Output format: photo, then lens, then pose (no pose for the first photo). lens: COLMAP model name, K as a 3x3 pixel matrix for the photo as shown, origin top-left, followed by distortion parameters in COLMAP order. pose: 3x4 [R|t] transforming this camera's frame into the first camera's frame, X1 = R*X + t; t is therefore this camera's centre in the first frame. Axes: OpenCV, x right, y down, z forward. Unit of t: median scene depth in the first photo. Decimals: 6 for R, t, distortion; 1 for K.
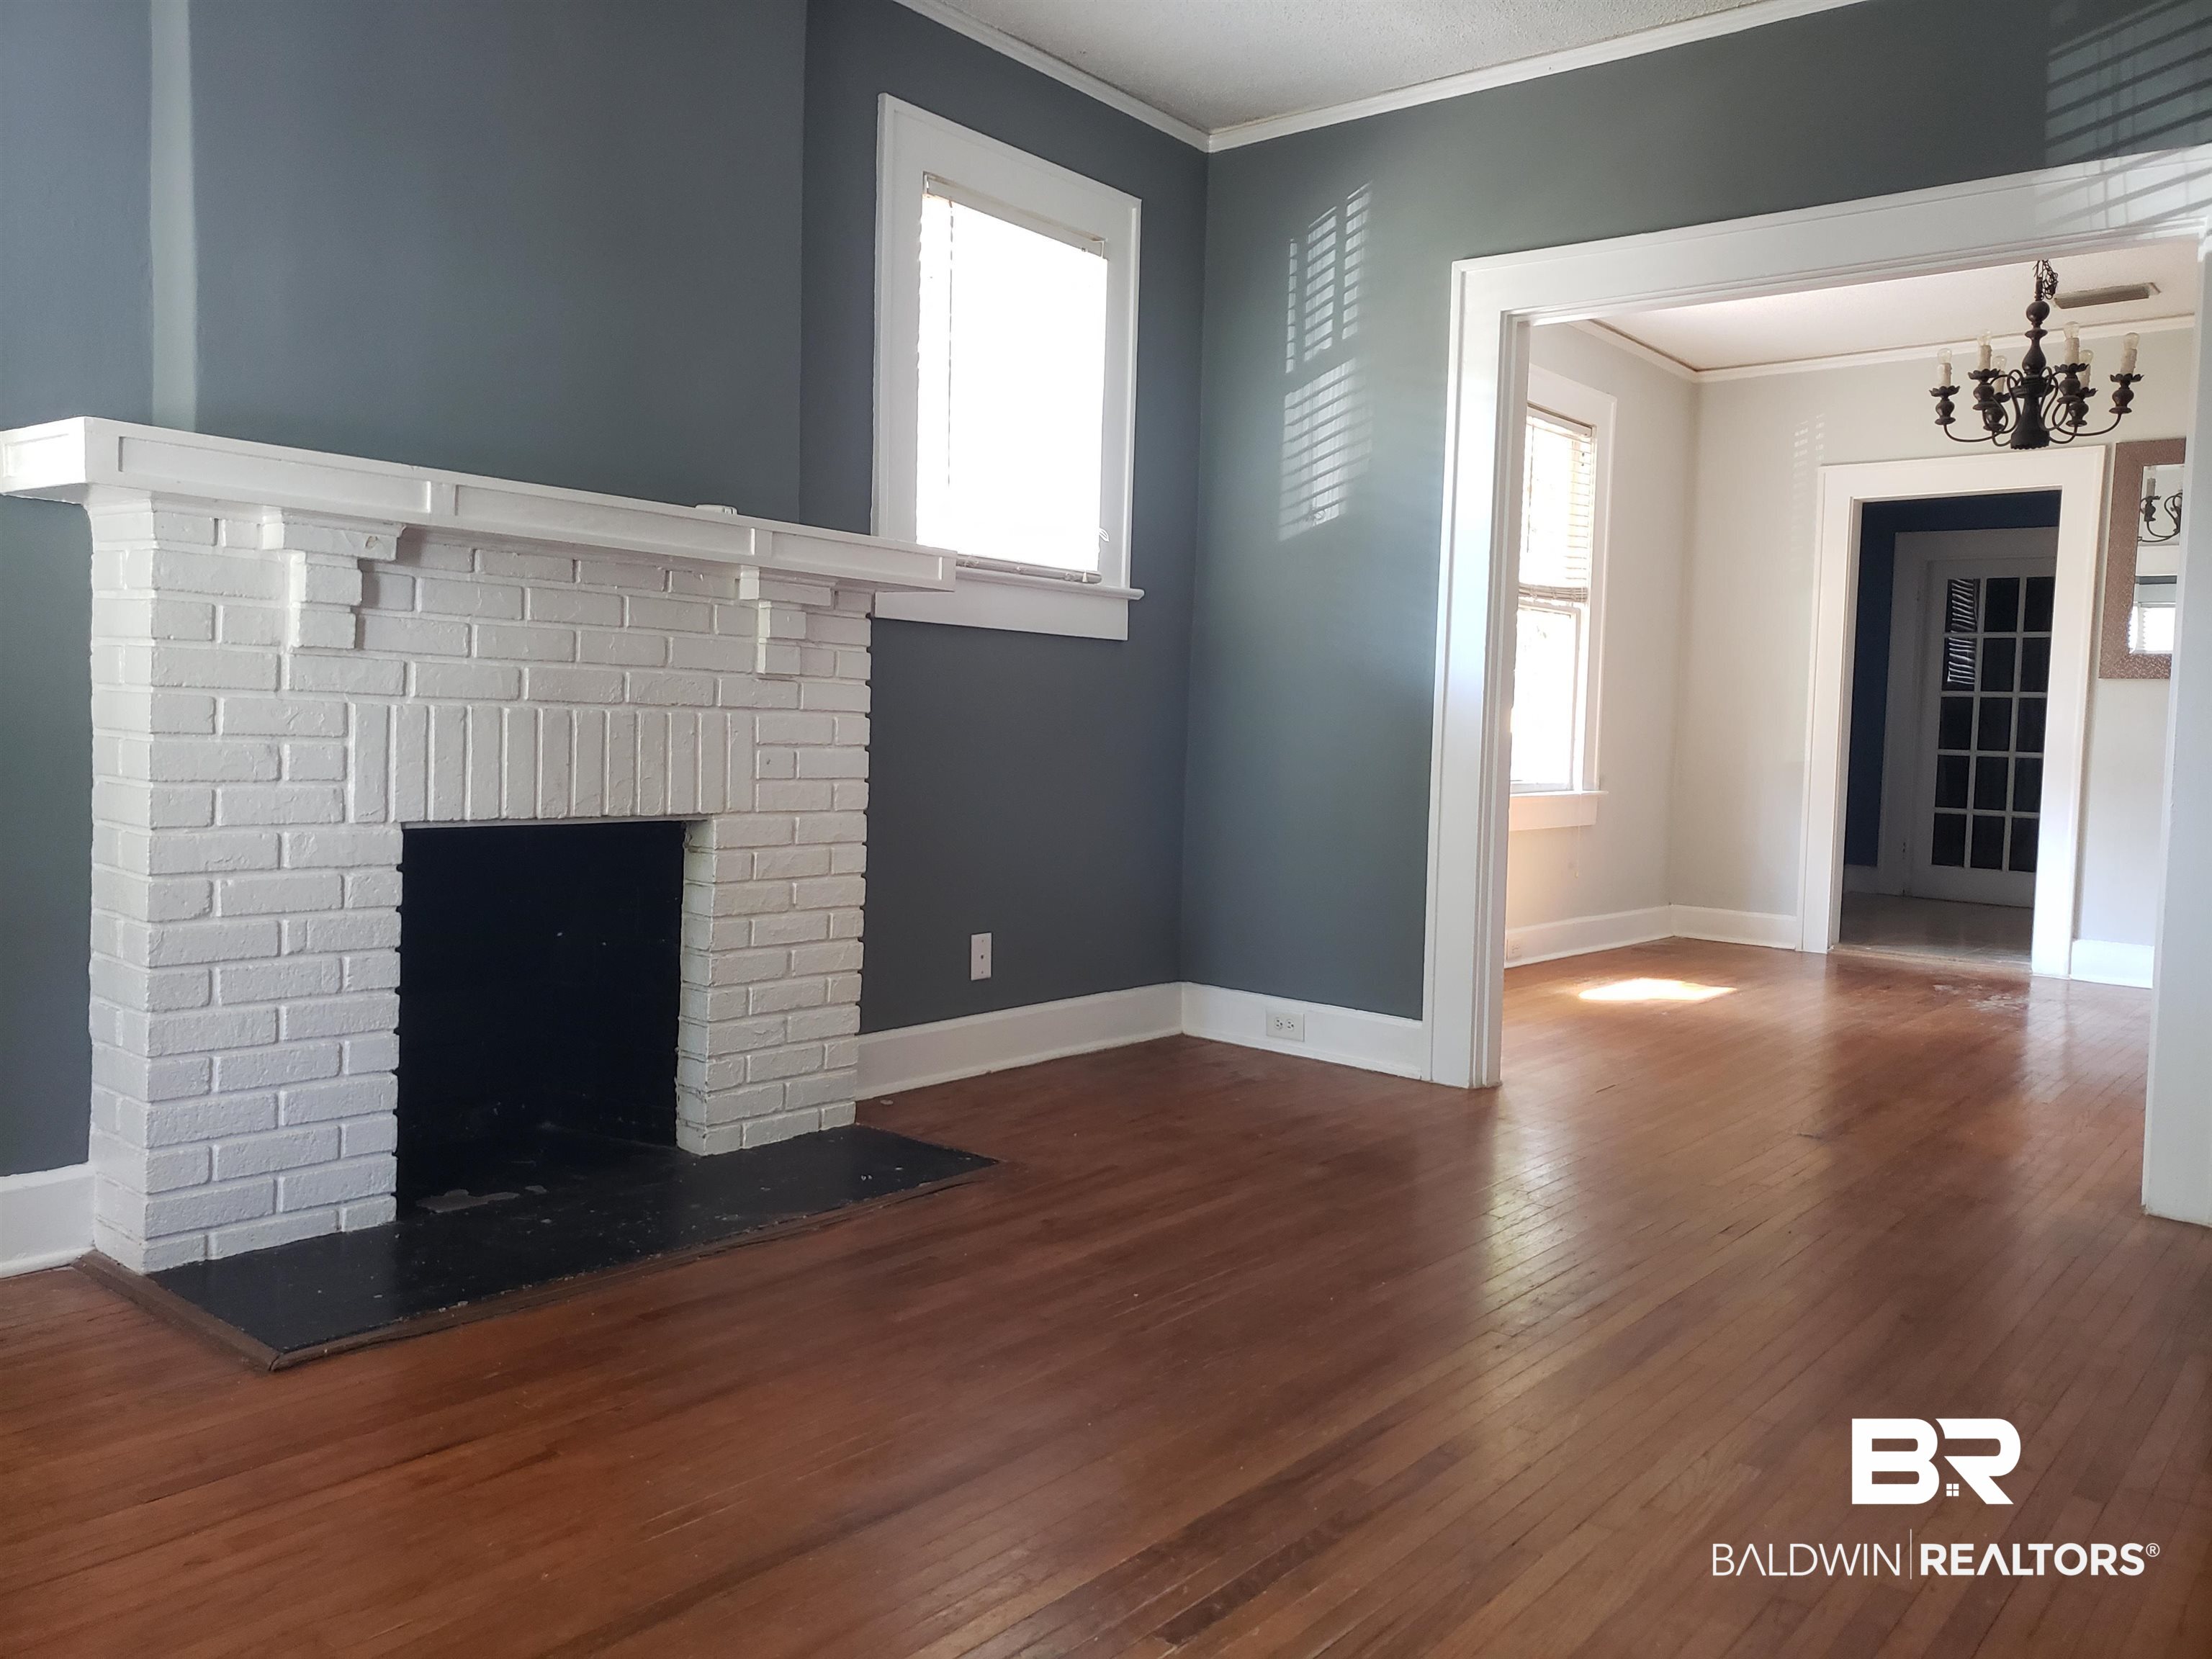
lens RADIAL K [[1688.9, 0, 1106.0], [0, 1688.9, 829.5], [0, 0, 1]] dist [0.004857, -0.086780]
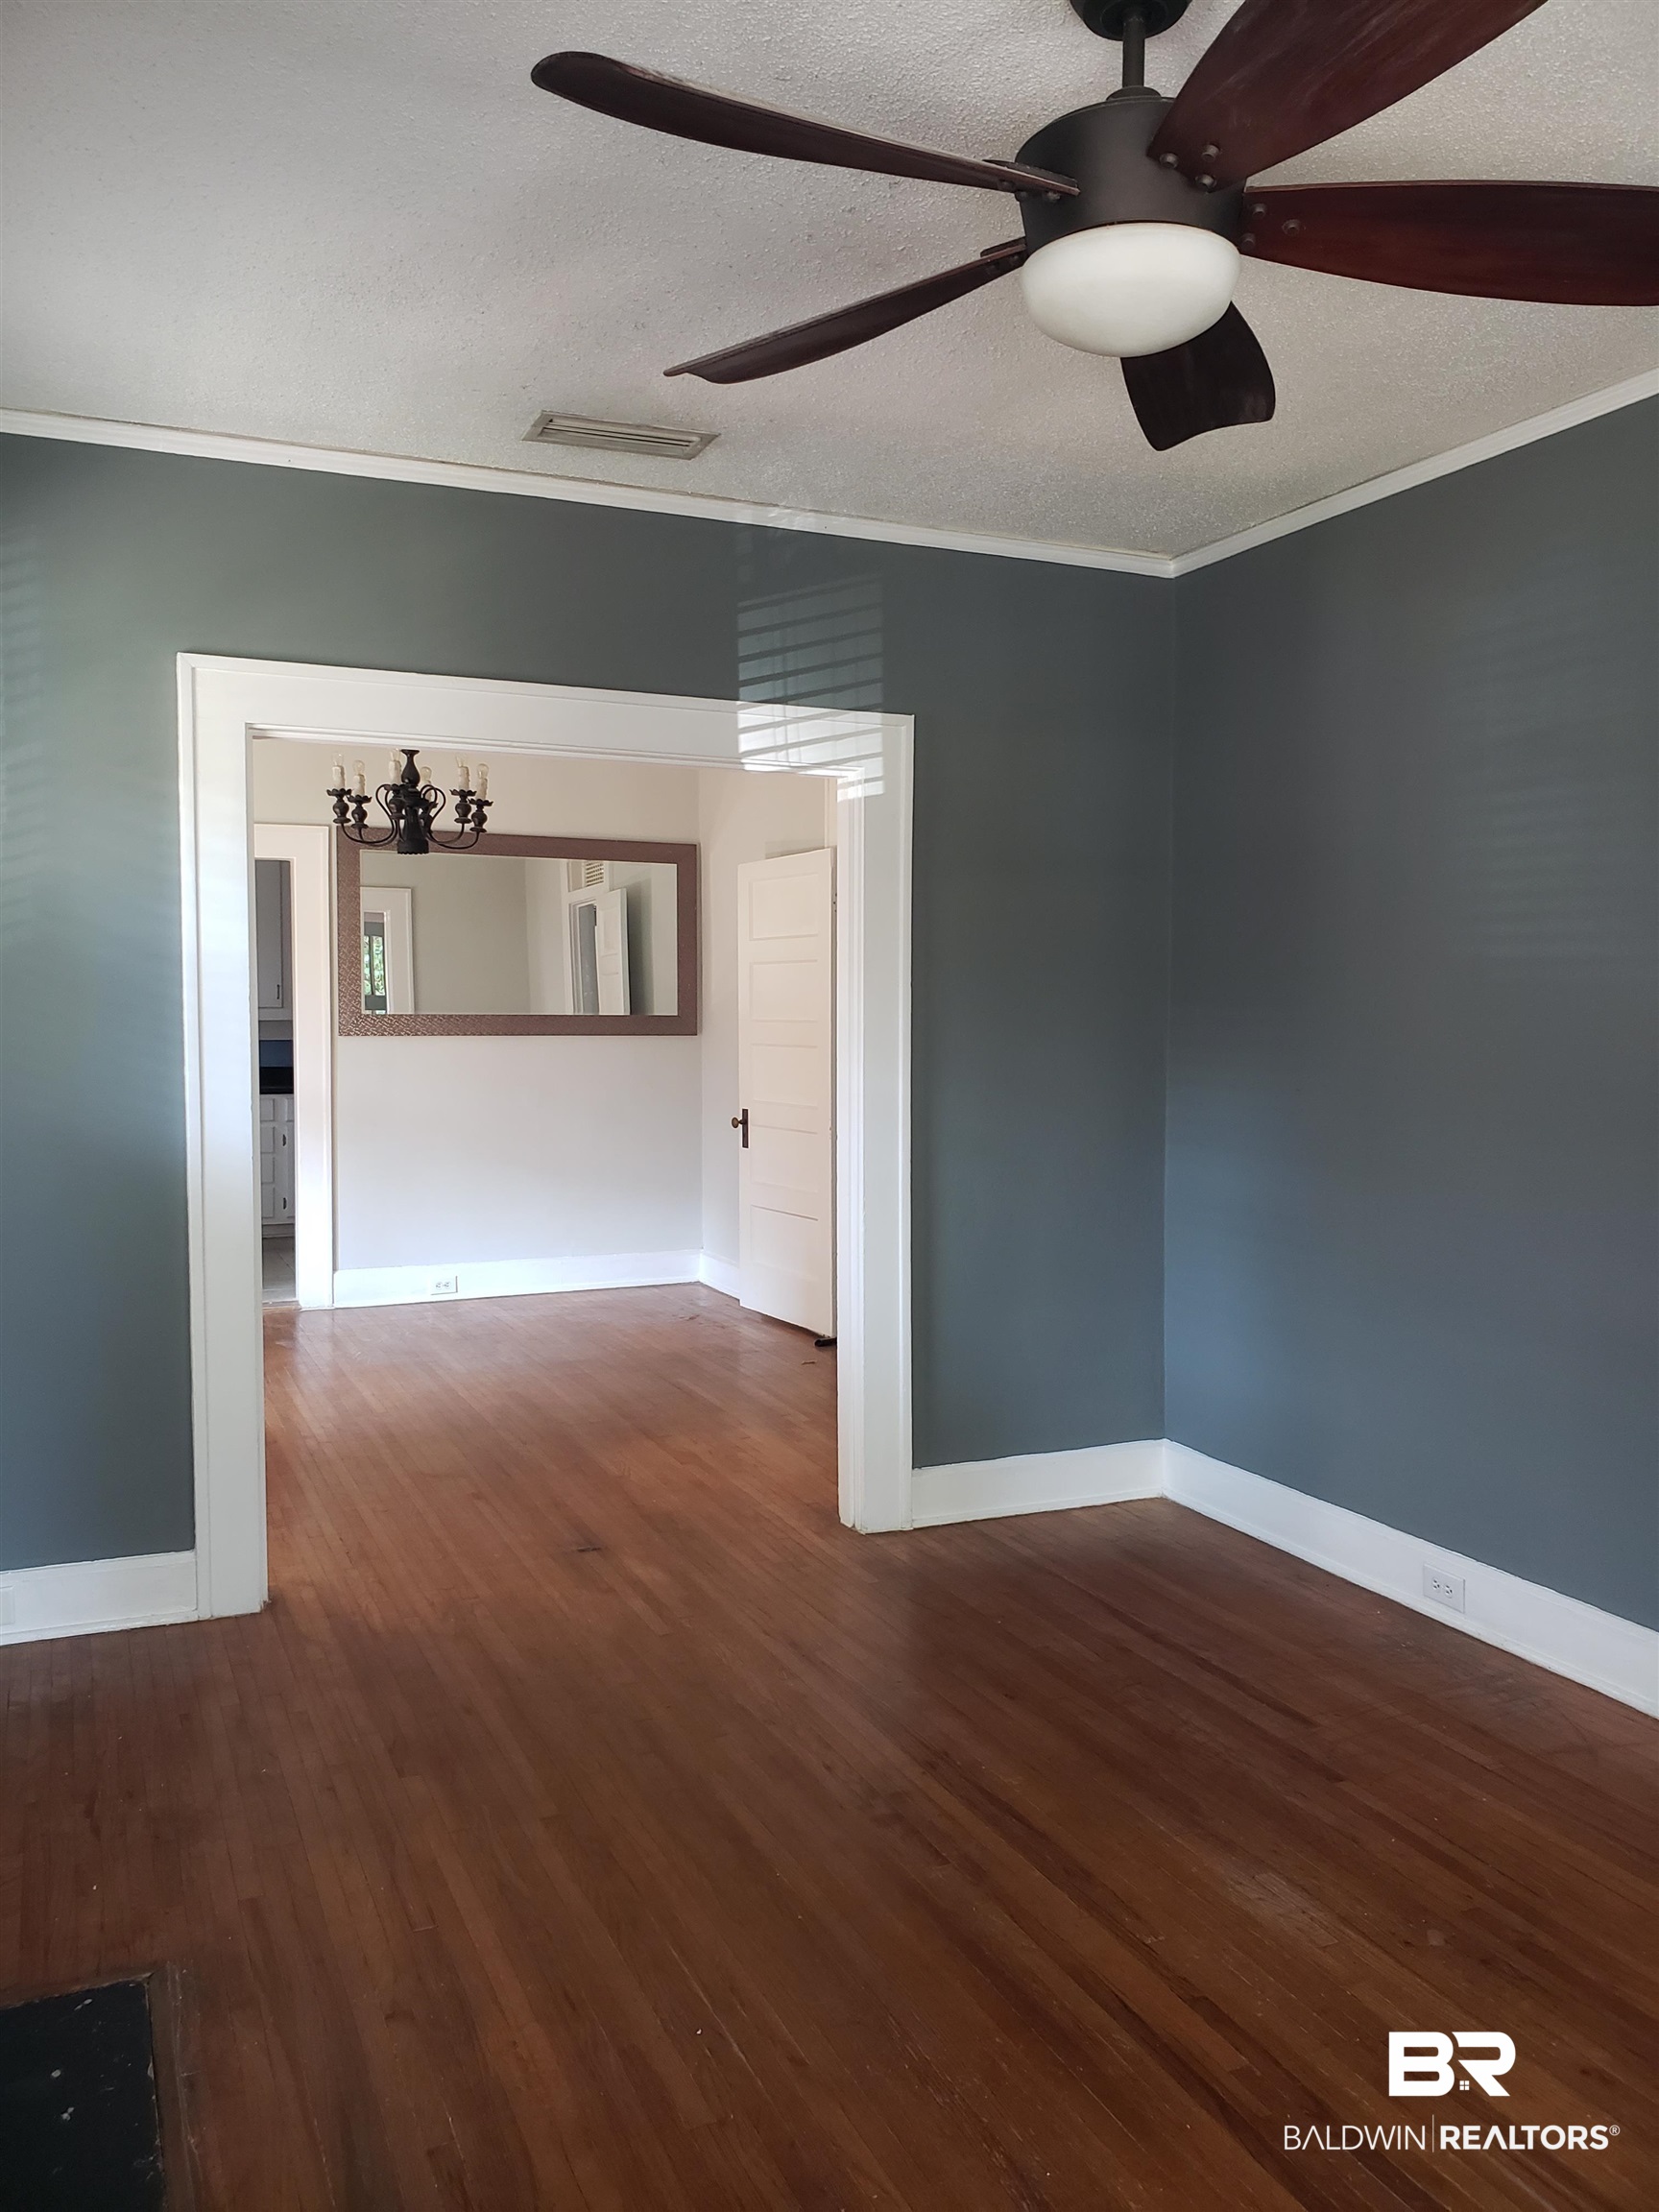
lens RADIAL K [[1669.8, 0, 826.3], [0, 1669.8, 1025.8], [0, 0, 1]] dist [0.008451, 0.003255]
pose [[0.432351, -0.025931, 0.901333, -0.523915], [0.045714, 0.998931, 0.006811, -0.171206], [-0.900546, 0.038259, 0.433074, 0.428852]]
